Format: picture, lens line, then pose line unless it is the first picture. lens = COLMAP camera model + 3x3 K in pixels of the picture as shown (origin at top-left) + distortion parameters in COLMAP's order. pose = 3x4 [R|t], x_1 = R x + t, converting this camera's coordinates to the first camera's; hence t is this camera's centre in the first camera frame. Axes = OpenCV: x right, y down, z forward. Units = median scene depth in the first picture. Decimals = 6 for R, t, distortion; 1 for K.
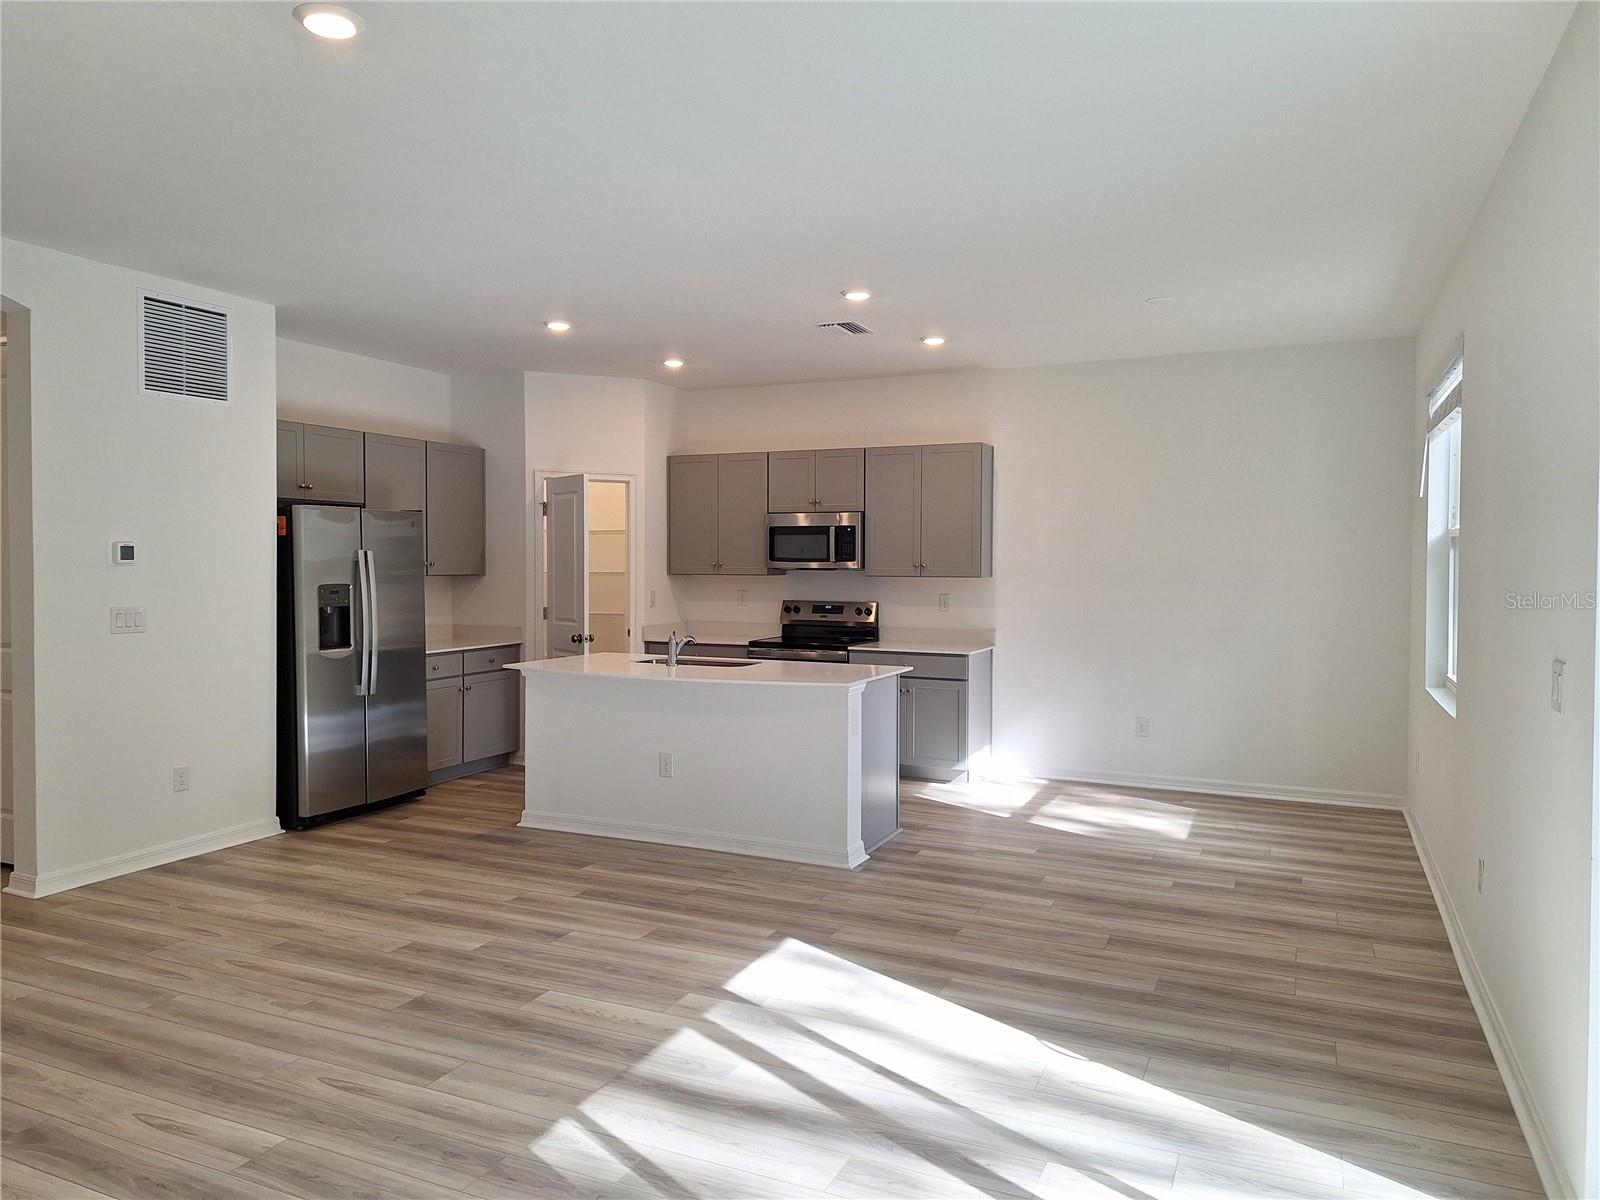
lens RADIAL K [[1094.2, 0, 806.2], [0, 1094.2, 596.3], [0, 0, 1]] dist [0.078510, -0.077315]
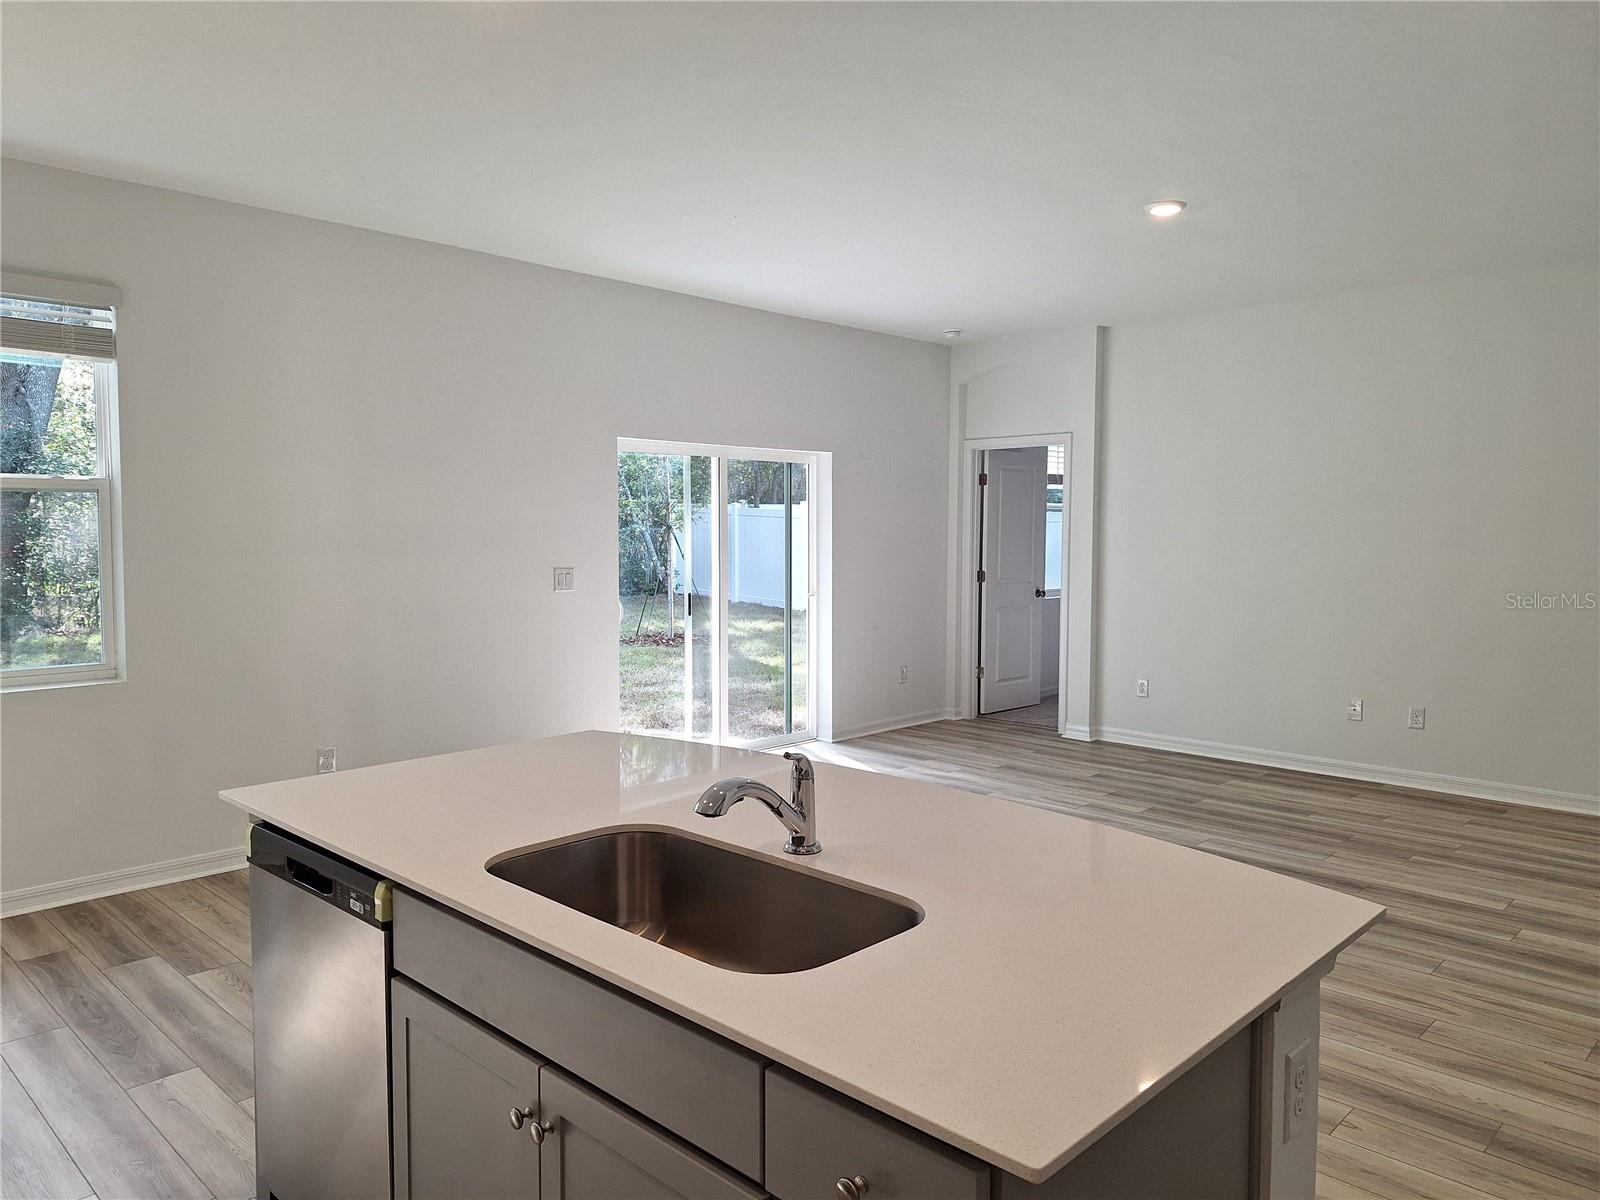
lens RADIAL K [[1094.2, 0, 806.2], [0, 1094.2, 596.3], [0, 0, 1]] dist [0.078510, -0.077315]
pose [[-0.944595, -0.021738, 0.327518, -0.273573], [0.009101, 0.995687, 0.092333, -0.045632], [-0.328112, 0.090198, -0.940323, 1.555726]]
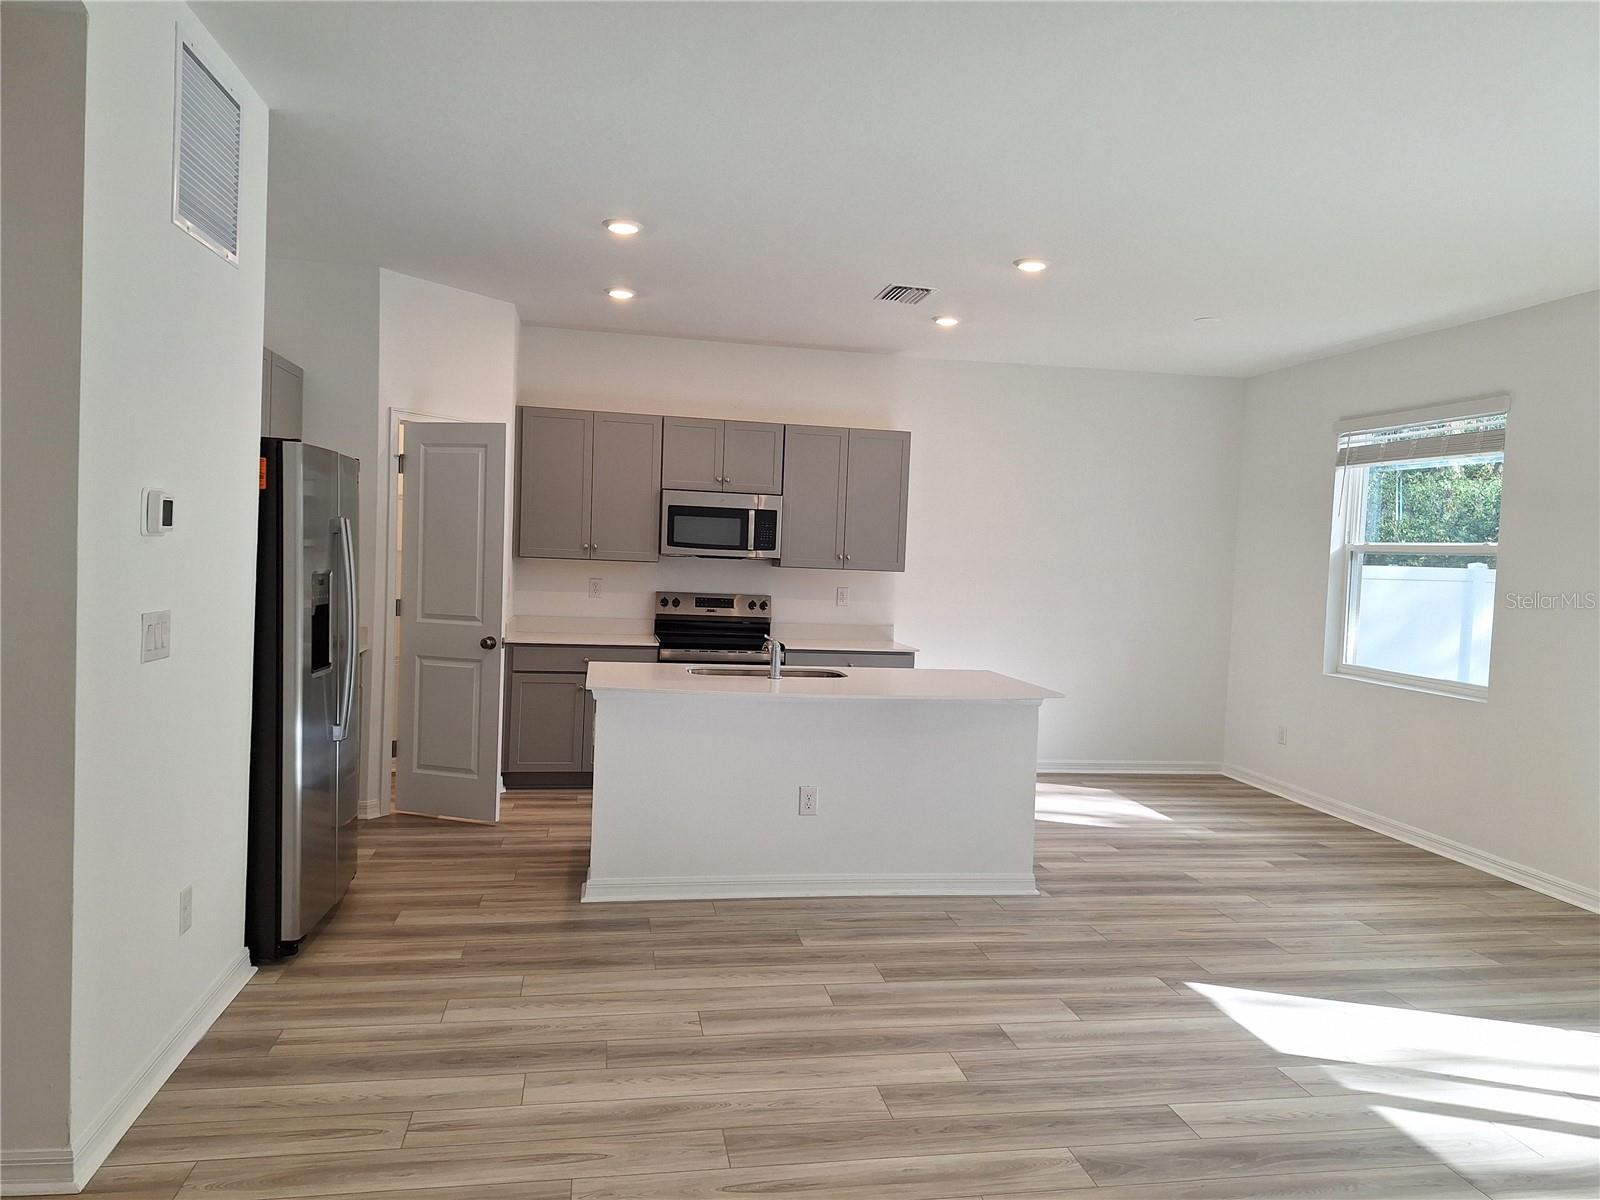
lens RADIAL K [[1094.2, 0, 806.2], [0, 1094.2, 596.3], [0, 0, 1]] dist [0.078510, -0.077315]
pose [[0.814013, 0.005801, 0.580817, -0.694860], [-0.018160, 0.999715, 0.015466, -0.012930], [-0.580562, -0.023137, 0.813887, 0.388499]]
